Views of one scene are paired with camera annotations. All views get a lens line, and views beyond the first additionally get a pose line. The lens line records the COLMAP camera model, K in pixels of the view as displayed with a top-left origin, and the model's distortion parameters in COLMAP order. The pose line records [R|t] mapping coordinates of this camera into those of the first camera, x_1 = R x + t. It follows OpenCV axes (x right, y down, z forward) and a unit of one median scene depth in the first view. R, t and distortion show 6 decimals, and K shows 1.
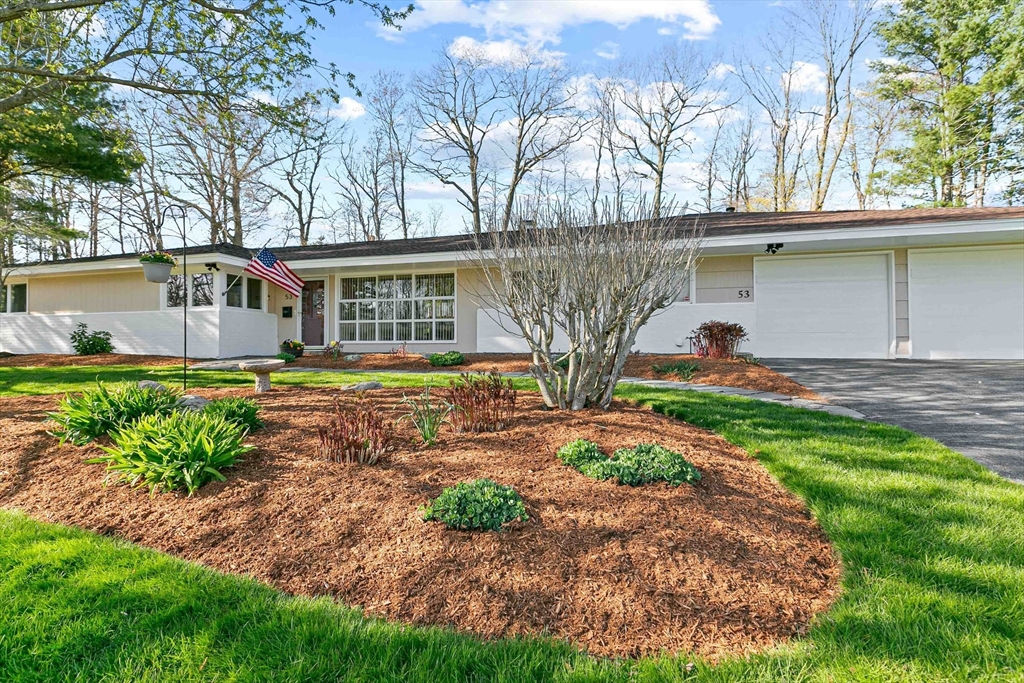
lens RADIAL K [[499.5, 0, 512.0], [0, 499.5, 341.5], [0, 0, 1]] dist [-0.001007, 0.037621]
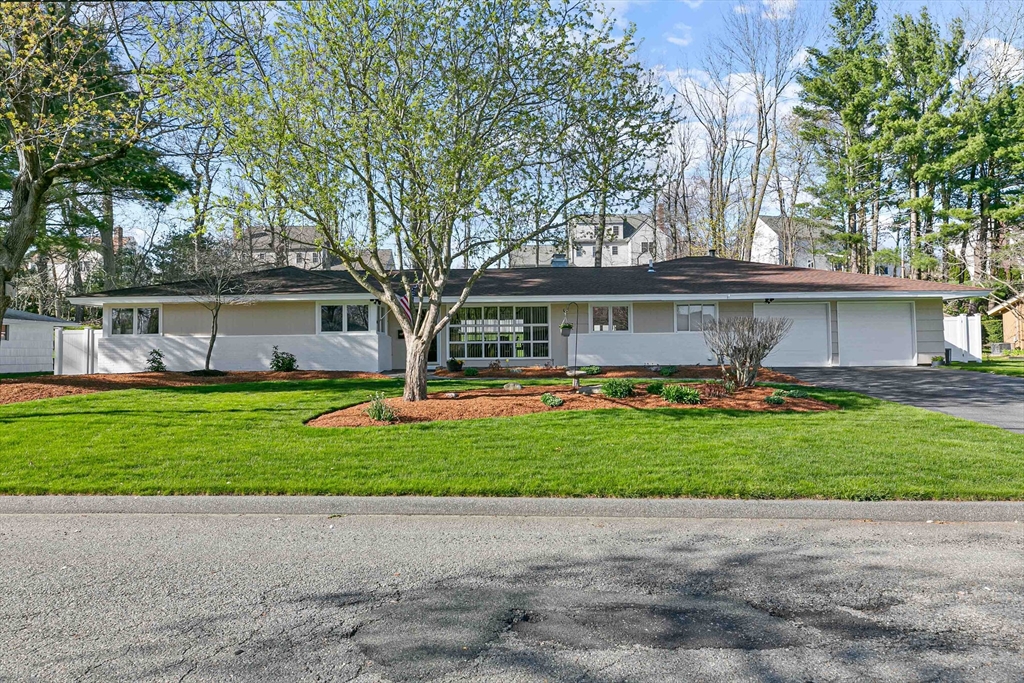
lens RADIAL K [[652.0, 0, 512.0], [0, 652.0, 341.5], [0, 0, 1]] dist [0.064832, 0.000063]
pose [[0.972974, -0.005798, 0.230841, -0.584409], [0.007235, 0.999959, -0.005379, -0.030604], [-0.230800, 0.006903, 0.972977, -0.672896]]
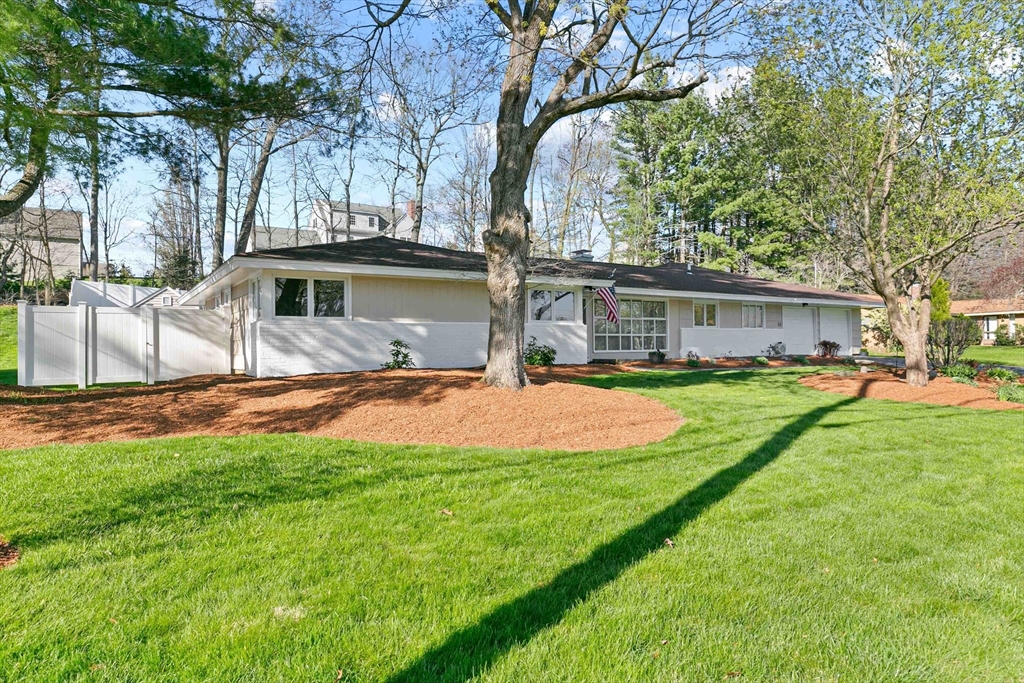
lens RADIAL K [[652.0, 0, 512.0], [0, 652.0, 341.5], [0, 0, 1]] dist [0.064832, 0.000063]
pose [[0.625257, 0.000053, 0.780419, -1.730010], [0.001828, 0.999997, -0.001533, -0.019324], [-0.780417, 0.002385, 0.625255, 0.146604]]
